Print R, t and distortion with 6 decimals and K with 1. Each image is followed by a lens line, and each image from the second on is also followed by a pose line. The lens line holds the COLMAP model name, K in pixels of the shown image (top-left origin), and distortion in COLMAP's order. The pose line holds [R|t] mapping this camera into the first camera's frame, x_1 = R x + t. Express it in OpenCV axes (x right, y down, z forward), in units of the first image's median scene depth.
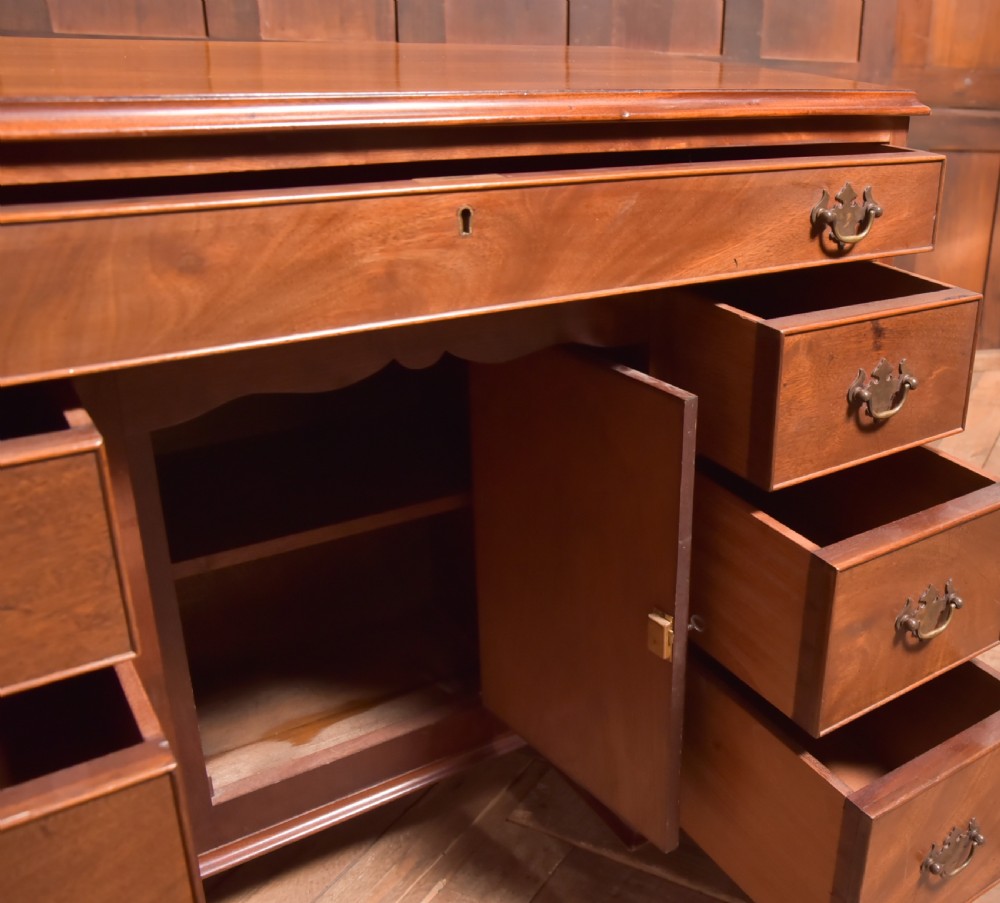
lens RADIAL K [[1059.8, 0, 726.5], [0, 1059.8, 422.7], [0, 0, 1]] dist [-0.048189, 0.000000]
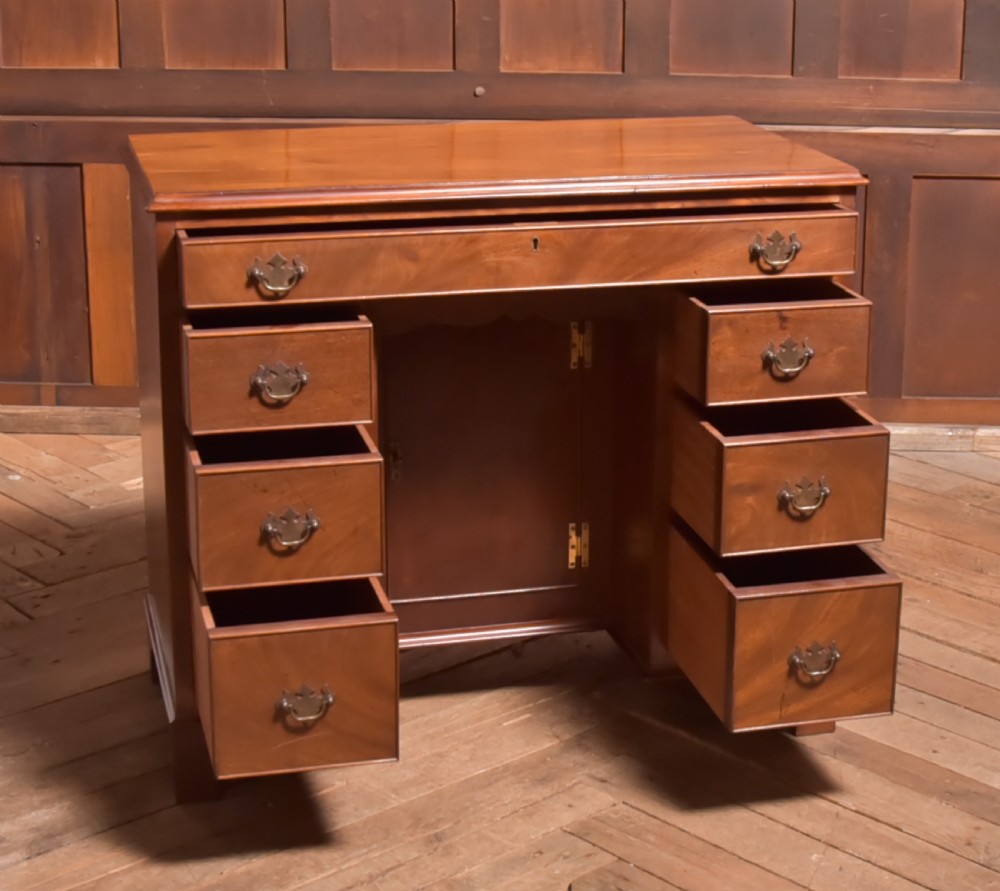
lens RADIAL K [[2062.4, 0, 549.7], [0, 2062.4, 386.6], [0, 0, 1]] dist [-0.104304, 0.000000]
pose [[0.915818, 0.059625, -0.397142, 1.124274], [-0.108219, 0.988975, -0.101076, 0.394740], [0.386737, 0.135545, 0.912174, -2.121743]]
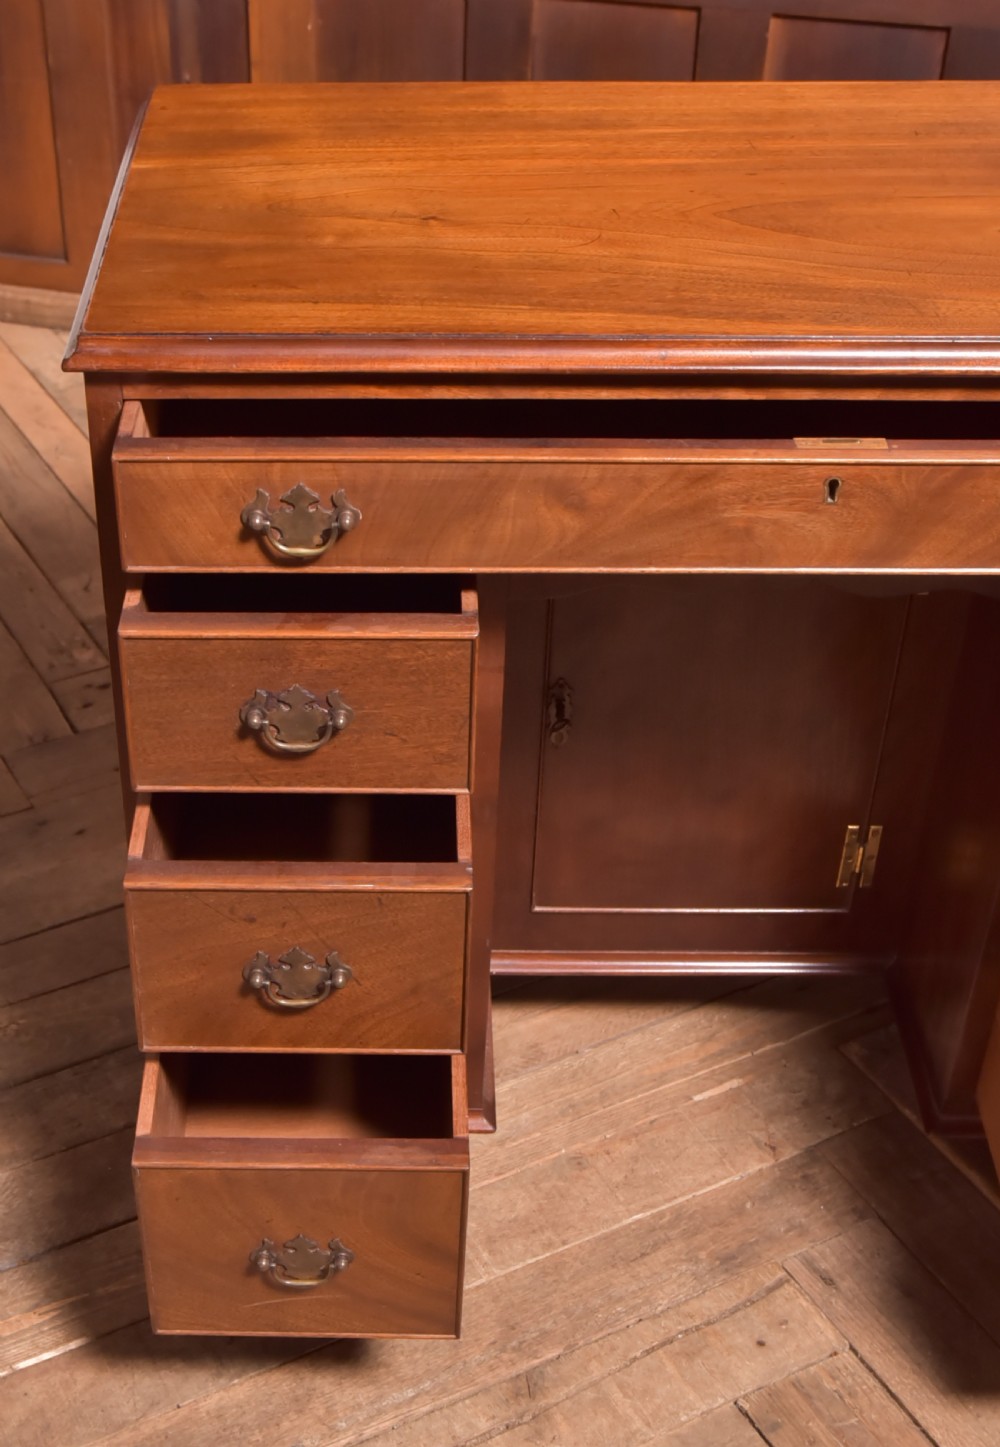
lens RADIAL K [[1983.5, 0, 323.5], [0, 1983.5, 797.4], [0, 0, 1]] dist [-0.048000, 0.000000]
pose [[0.757312, 0.341055, -0.556921, 0.430344], [-0.186970, 0.930329, 0.315483, -0.336638], [0.625717, -0.134792, 0.768316, -0.642172]]
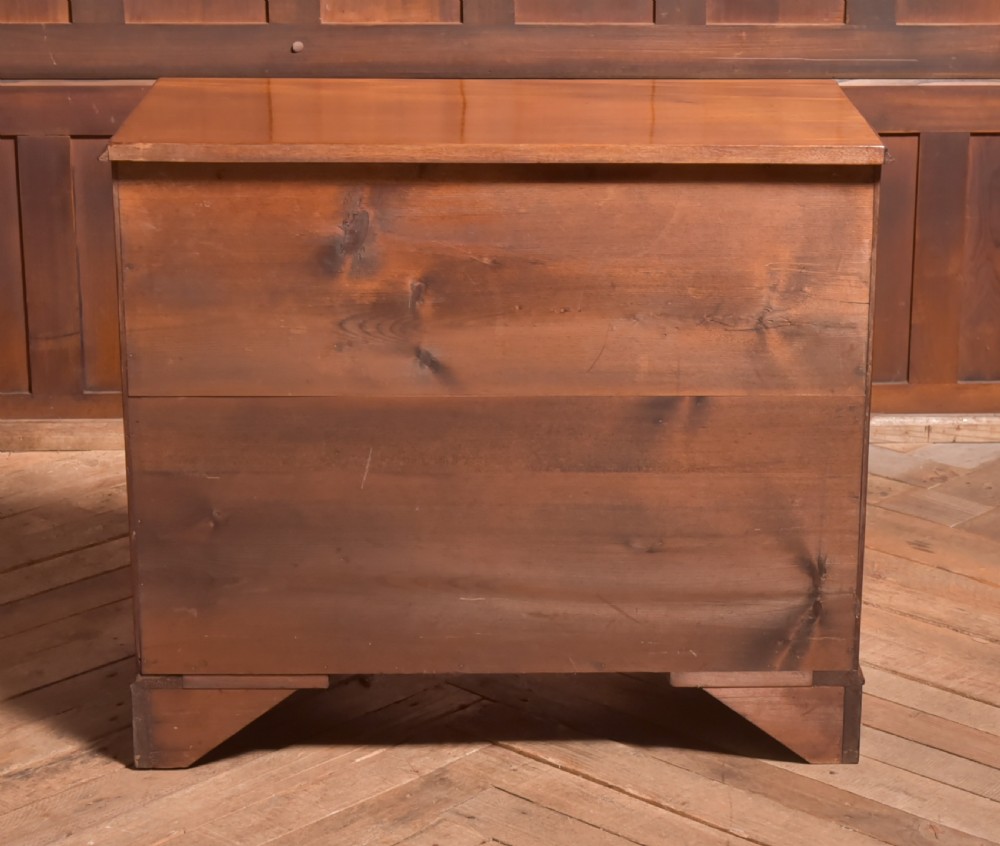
lens RADIAL K [[2511.2, 0, 568.4], [0, 2511.2, 420.0], [0, 0, 1]] dist [0.062530, 0.000000]
pose [[0.946594, 0.039769, -0.319967, 1.220588], [-0.073084, 0.992999, -0.092794, 0.436410], [0.314037, 0.111223, 0.942874, -2.488253]]
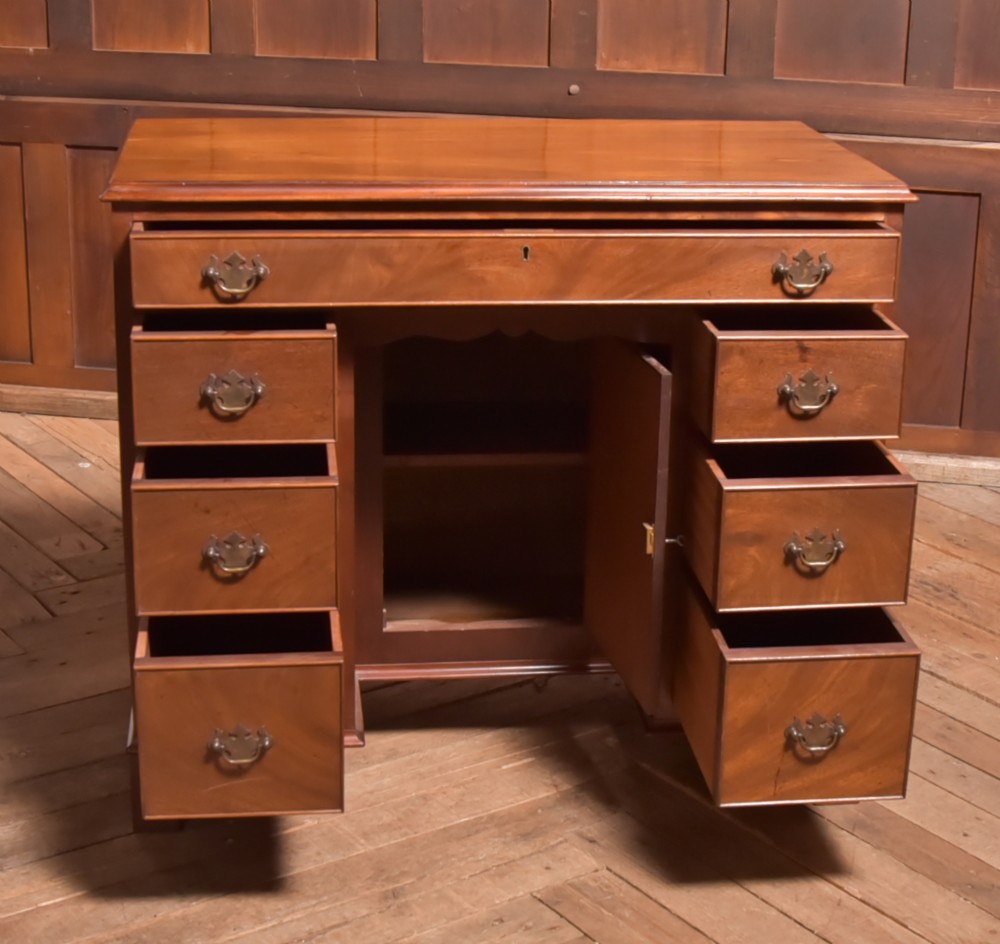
lens RADIAL K [[1934.1, 0, 526.9], [0, 1934.1, 460.5], [0, 0, 1]] dist [-0.105266, 0.000000]
pose [[0.854630, 0.126085, -0.503697, 1.216397], [-0.169876, 0.984580, -0.041773, 0.250243], [0.490662, 0.121267, 0.862870, -1.524622]]
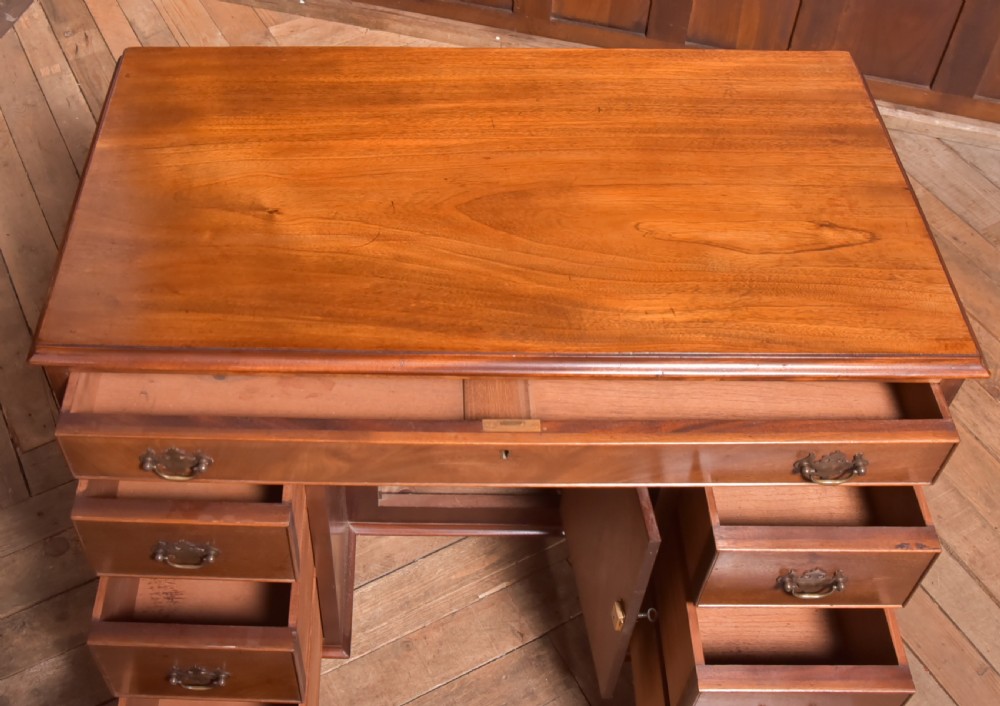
lens RADIAL K [[1130.9, 0, 378.8], [0, 1130.9, 174.4], [0, 0, 1]] dist [-0.080453, 0.000000]
pose [[0.758092, 0.395354, -0.518644, 0.262124], [-0.182530, 0.892133, 0.413257, -0.992288], [0.626083, -0.218619, 0.748483, -0.252849]]
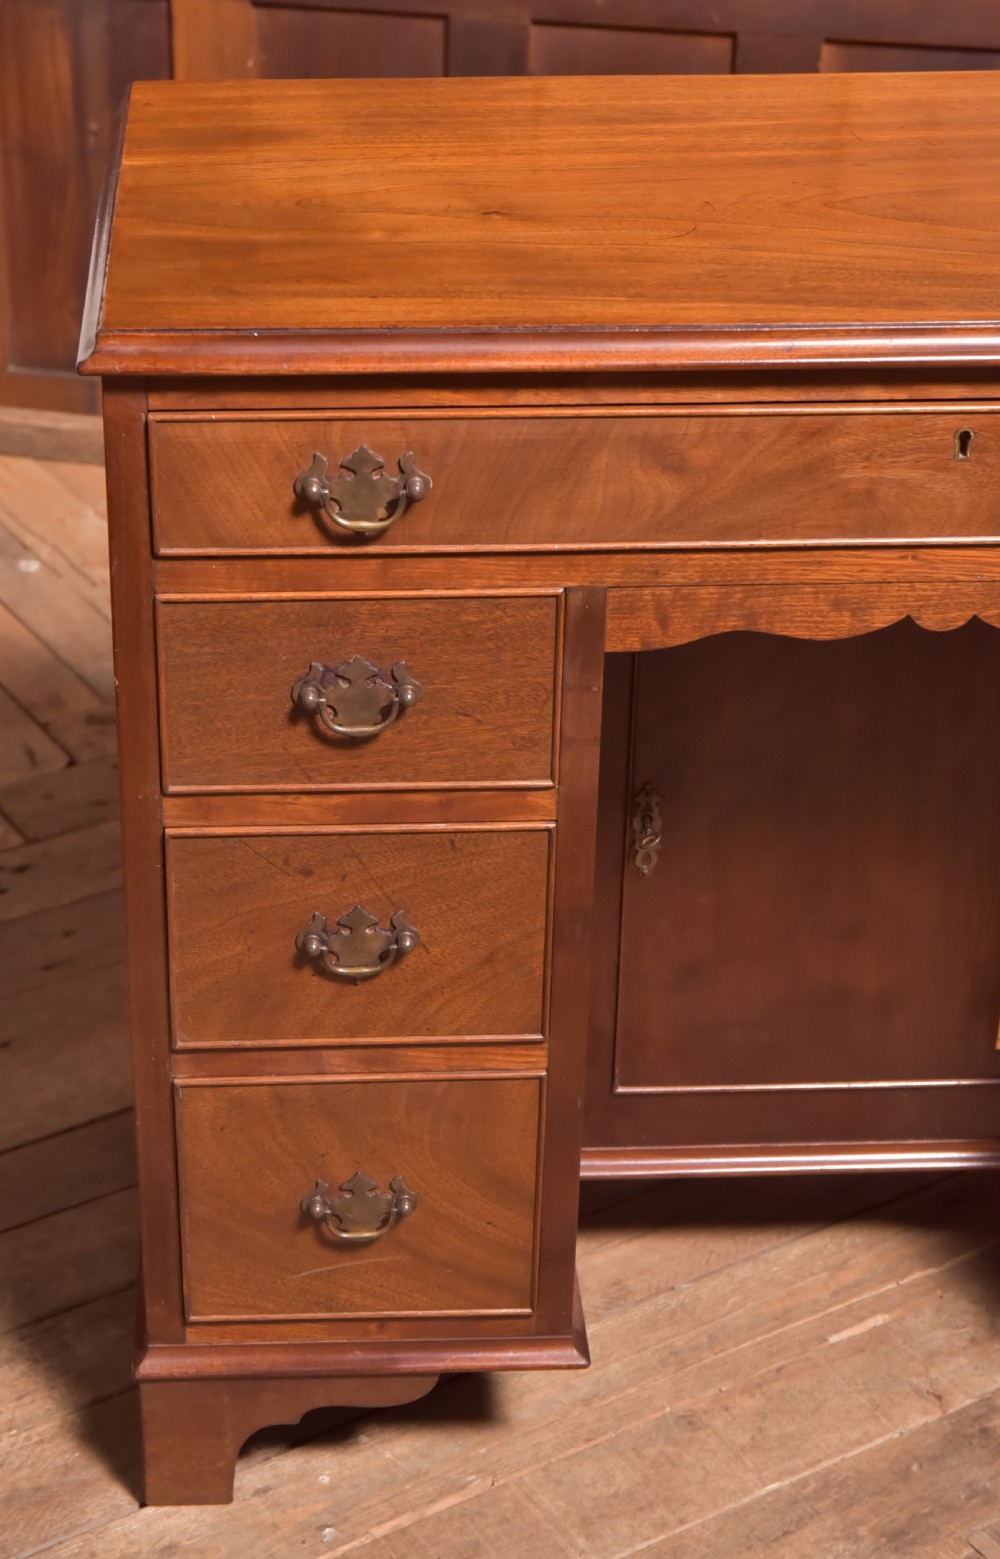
lens RADIAL K [[2705.4, 0, 381.4], [0, 2705.4, 714.6], [0, 0, 1]] dist [0.077714, 0.000000]
pose [[0.804740, 0.230948, -0.546861, 0.480992], [-0.180378, 0.972793, 0.145388, -0.197058], [0.565560, -0.018358, 0.824503, -0.891312]]
